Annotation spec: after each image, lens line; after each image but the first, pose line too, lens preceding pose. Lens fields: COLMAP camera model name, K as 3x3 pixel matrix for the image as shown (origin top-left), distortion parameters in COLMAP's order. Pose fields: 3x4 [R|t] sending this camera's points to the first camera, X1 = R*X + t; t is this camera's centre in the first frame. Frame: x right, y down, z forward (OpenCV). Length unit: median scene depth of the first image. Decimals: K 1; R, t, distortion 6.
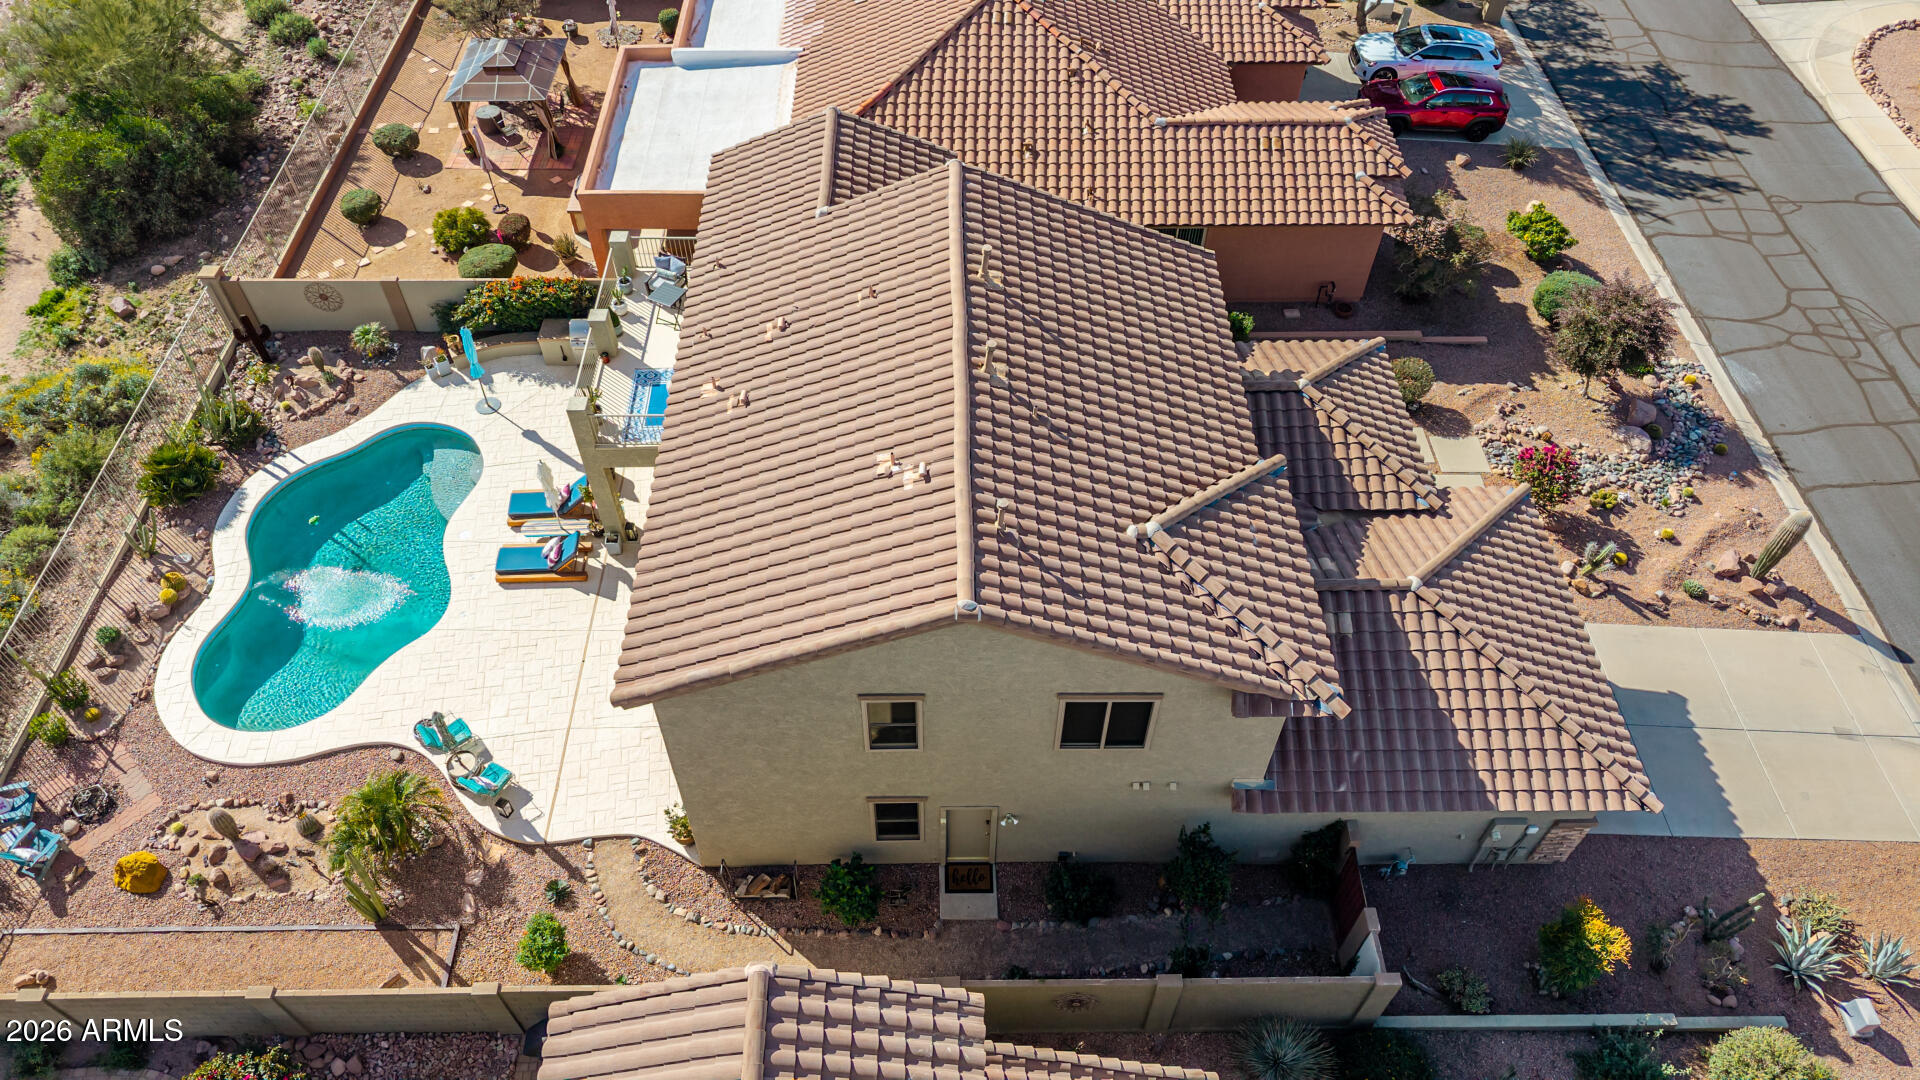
lens RADIAL K [[1283.1, 0, 946.9], [0, 1283.1, 538.9], [0, 0, 1]] dist [0.024066, -0.024253]
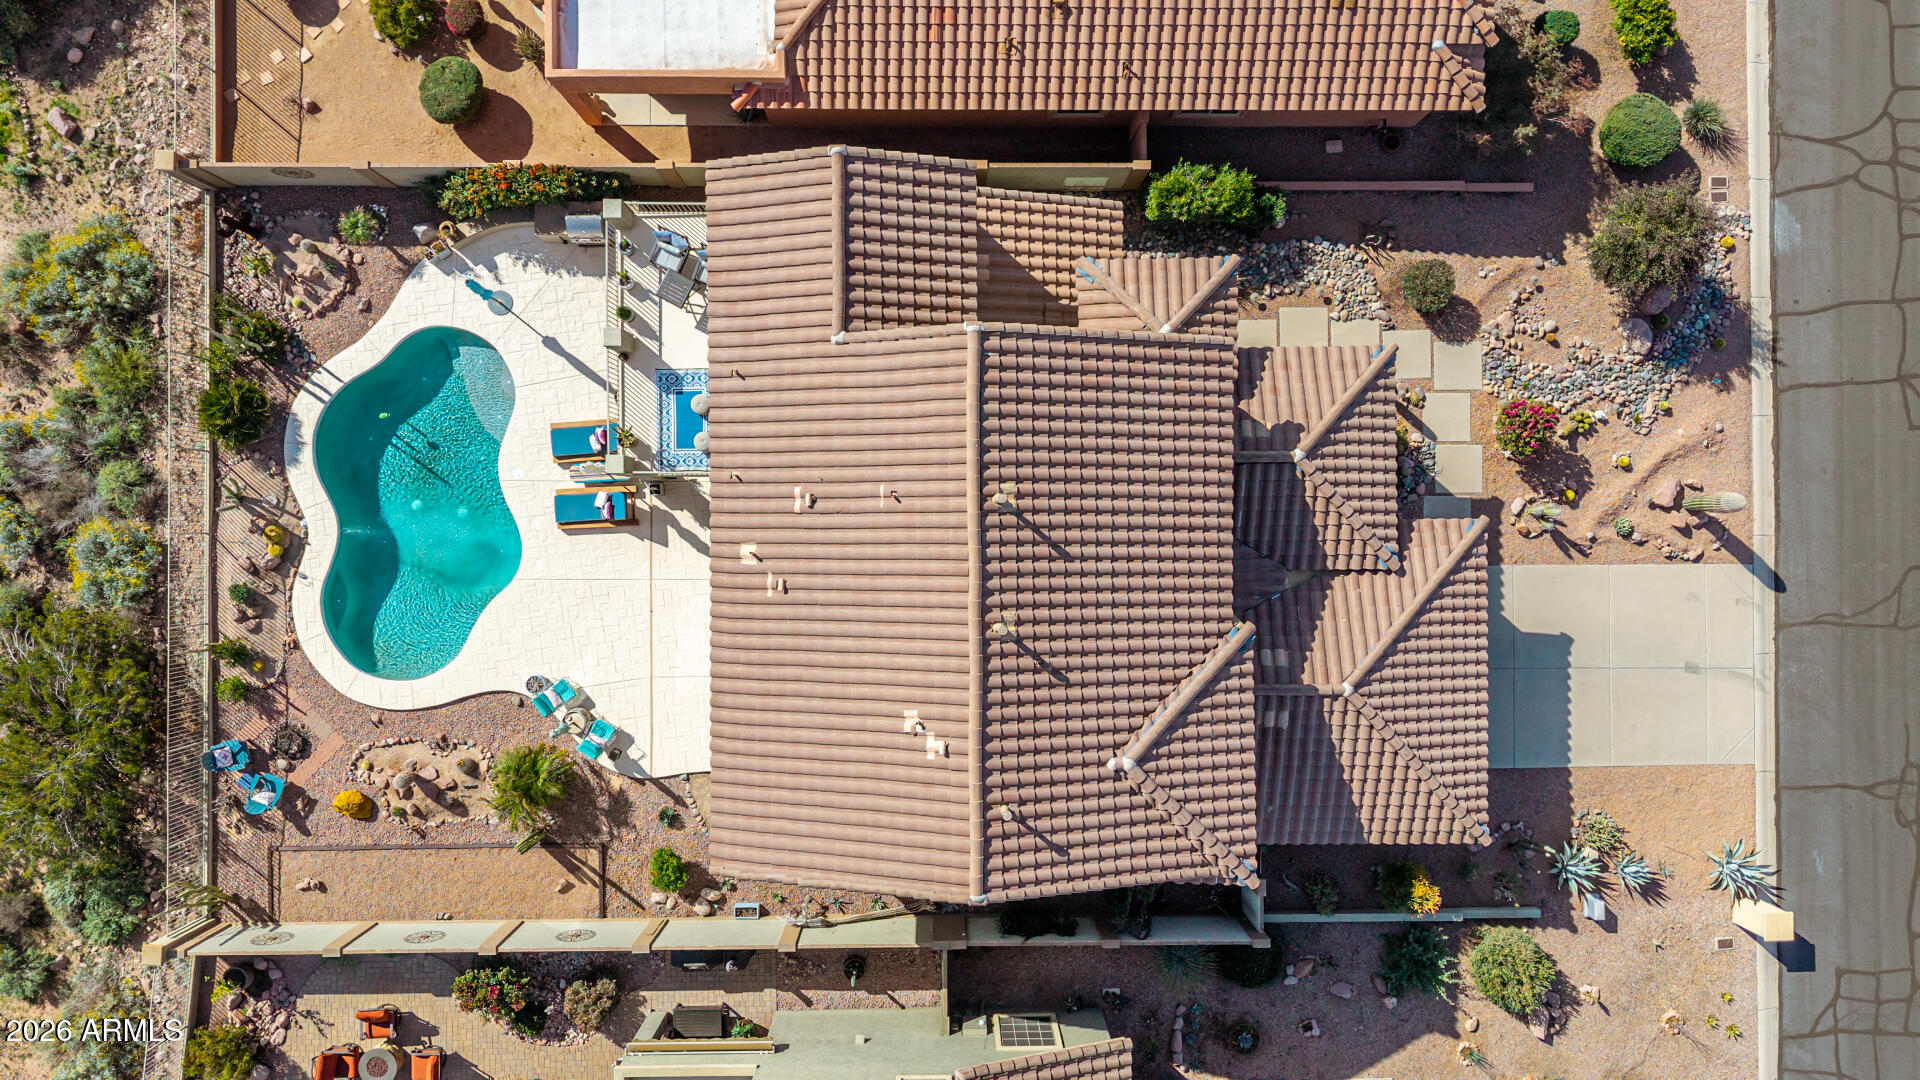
lens RADIAL K [[1283.1, 0, 950.0], [0, 1283.1, 536.9], [0, 0, 1]] dist [0.024066, -0.024253]
pose [[0.999979, 0.005909, 0.002495, -0.010699], [-0.006121, 0.762880, 0.646511, -0.678892], [0.001917, -0.646513, 0.762901, 0.135968]]
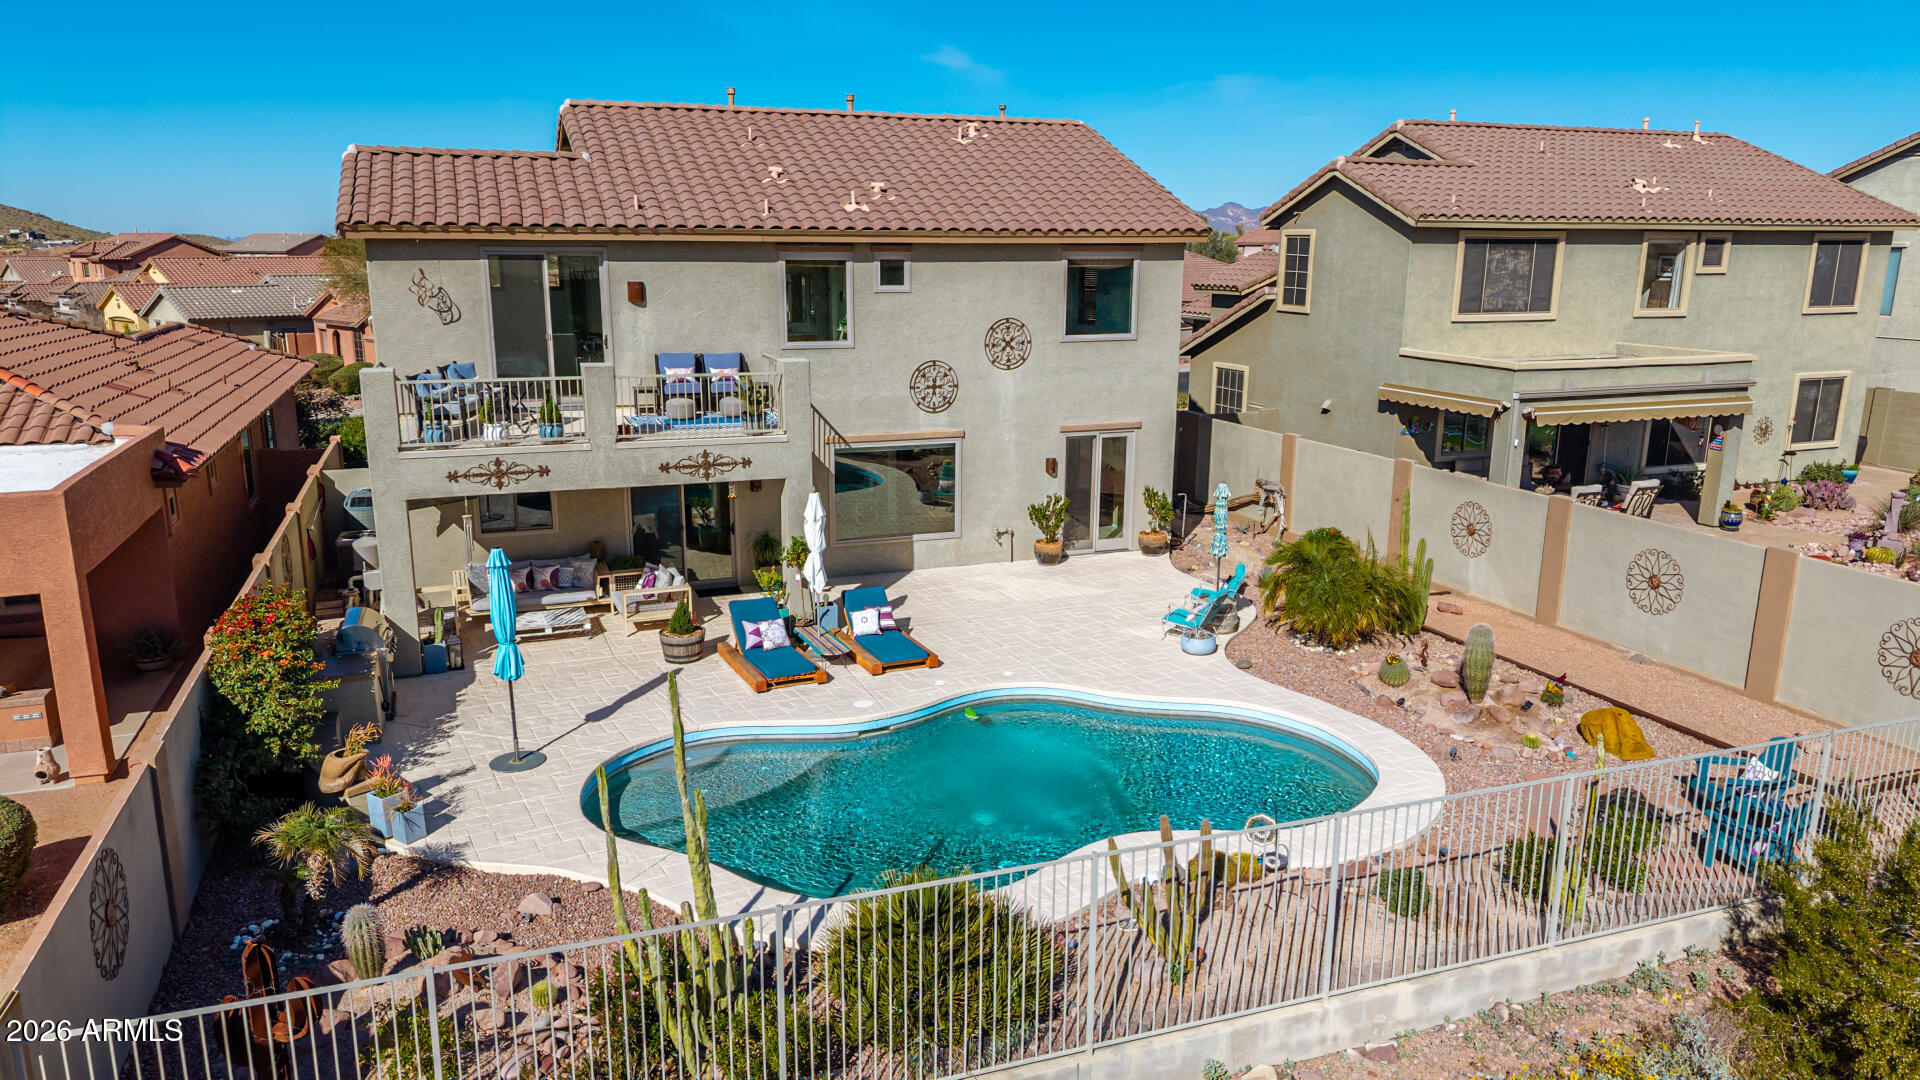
lens RADIAL K [[1283.1, 0, 947.9], [0, 1283.1, 520.6], [0, 0, 1]] dist [0.024066, -0.024253]
pose [[-0.339359, -0.207209, 0.917551, -0.902845], [0.715105, 0.576879, 0.394759, -0.249392], [-0.611113, 0.790111, -0.047593, 0.954242]]
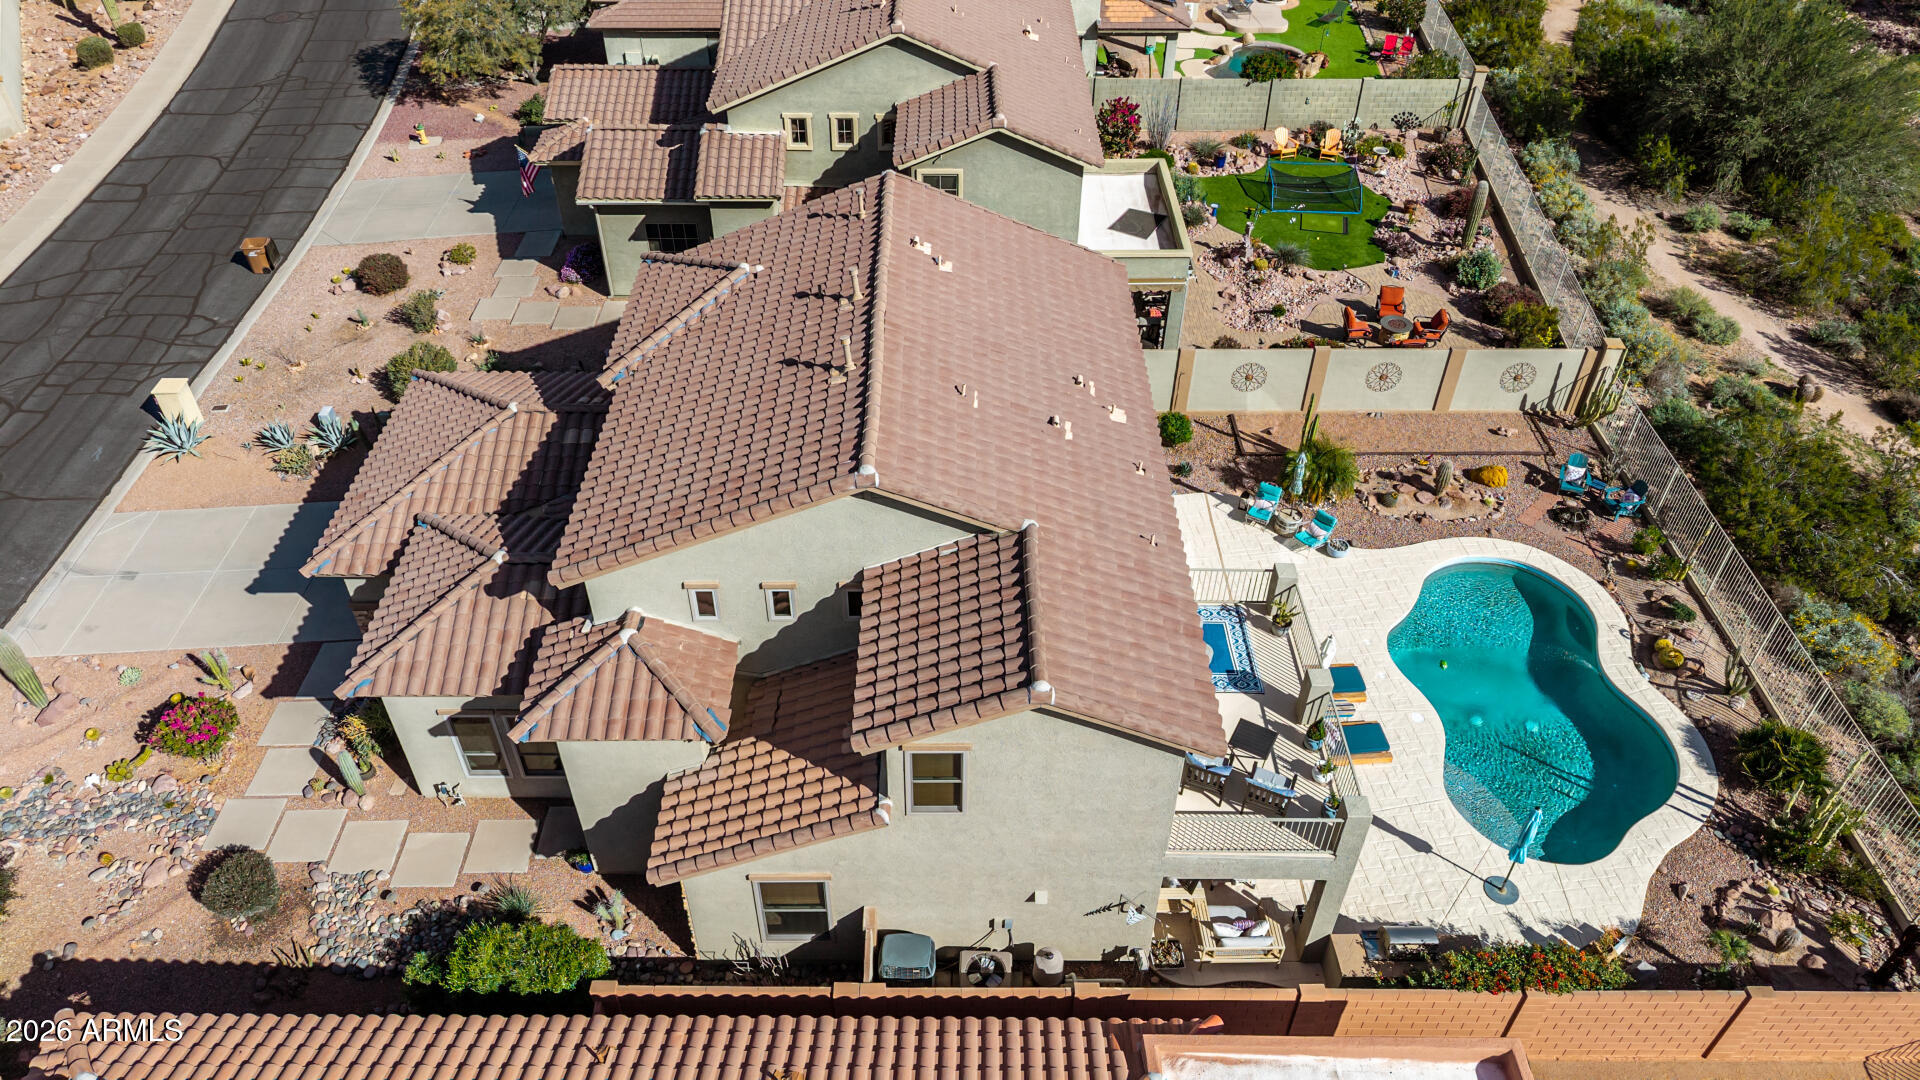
lens RADIAL K [[1283.1, 0, 950.3], [0, 1283.1, 542.3], [0, 0, 1]] dist [0.024066, -0.024253]
pose [[-0.999910, -0.013293, 0.001784, -0.041126], [0.001976, -0.014429, 0.999894, -0.937414], [-0.013266, 0.999808, 0.014454, 0.879298]]
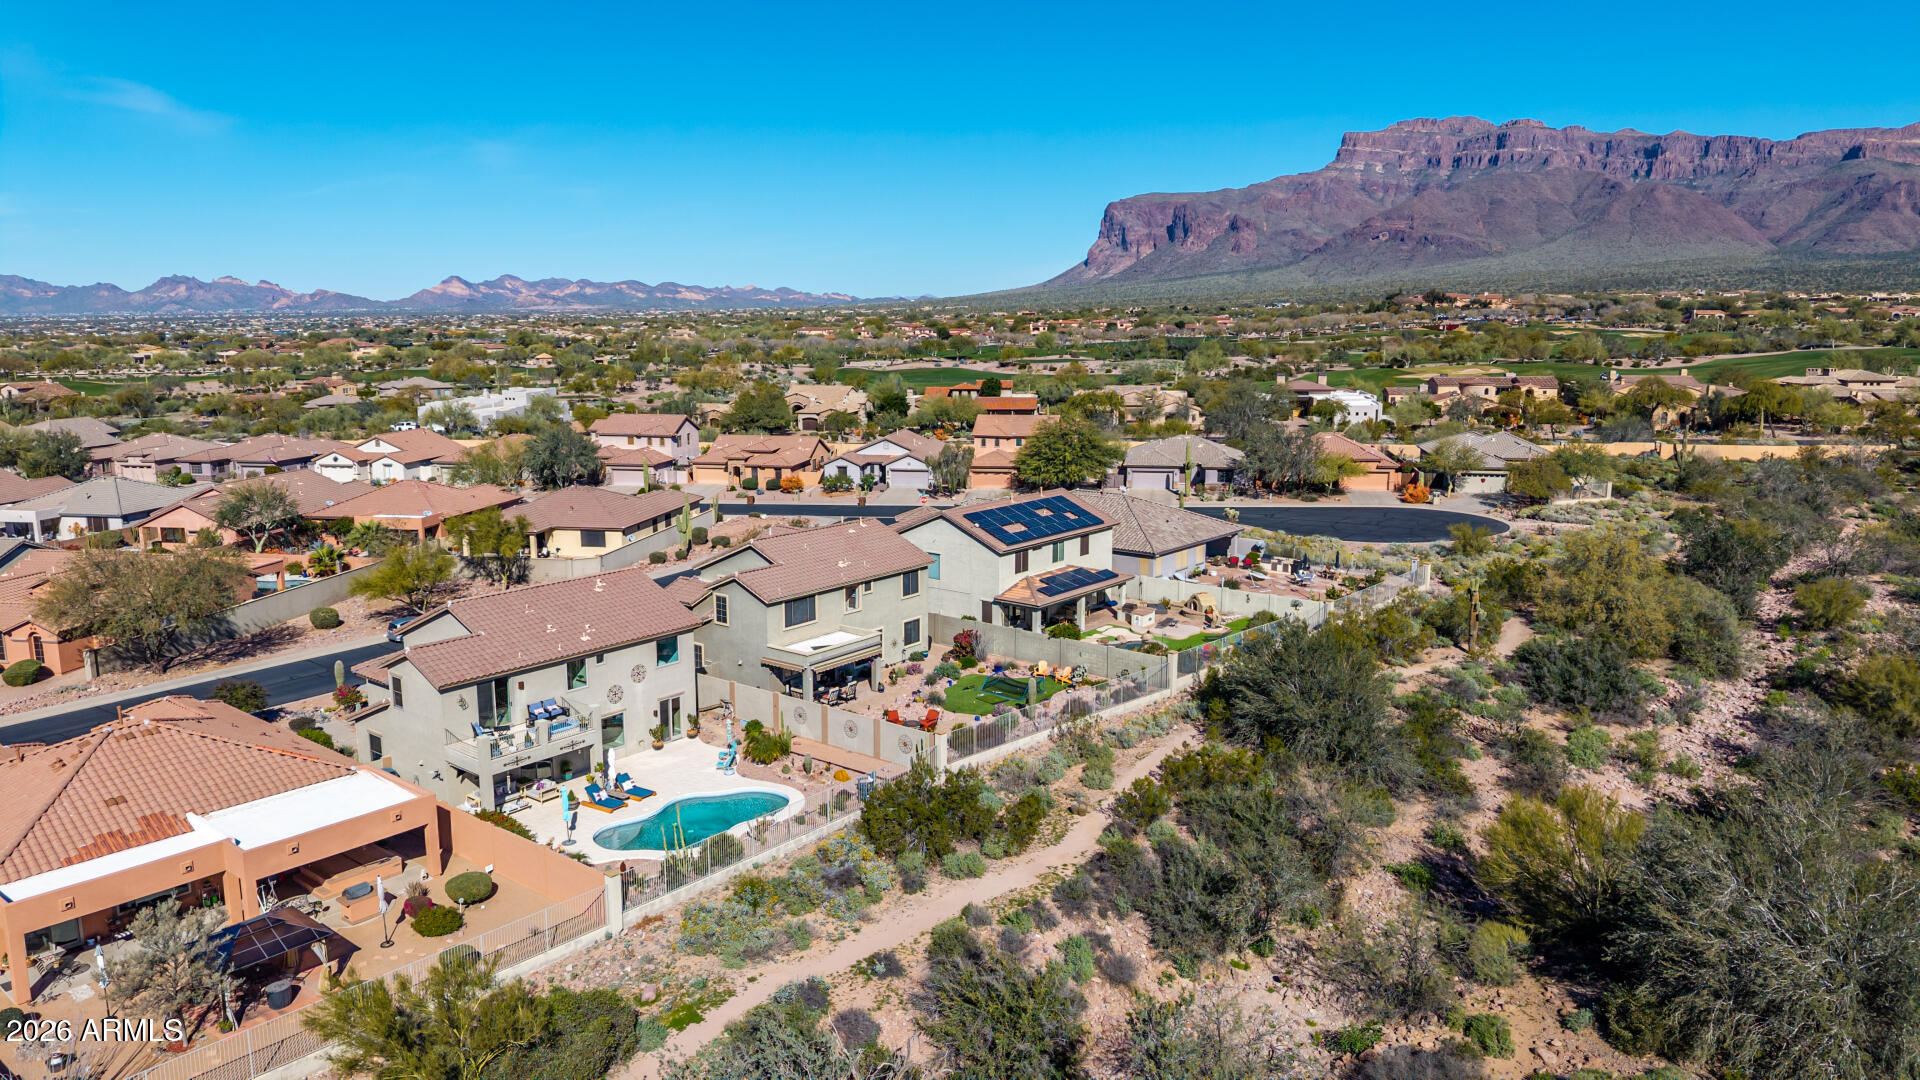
lens RADIAL K [[1283.1, 0, 952.9], [0, 1283.1, 536.5], [0, 0, 1]] dist [0.024066, -0.024253]
pose [[-0.772133, -0.113323, 0.625275, -1.933479], [0.486456, 0.527694, 0.696347, -1.370969], [-0.408866, 0.841841, -0.352324, 1.165610]]
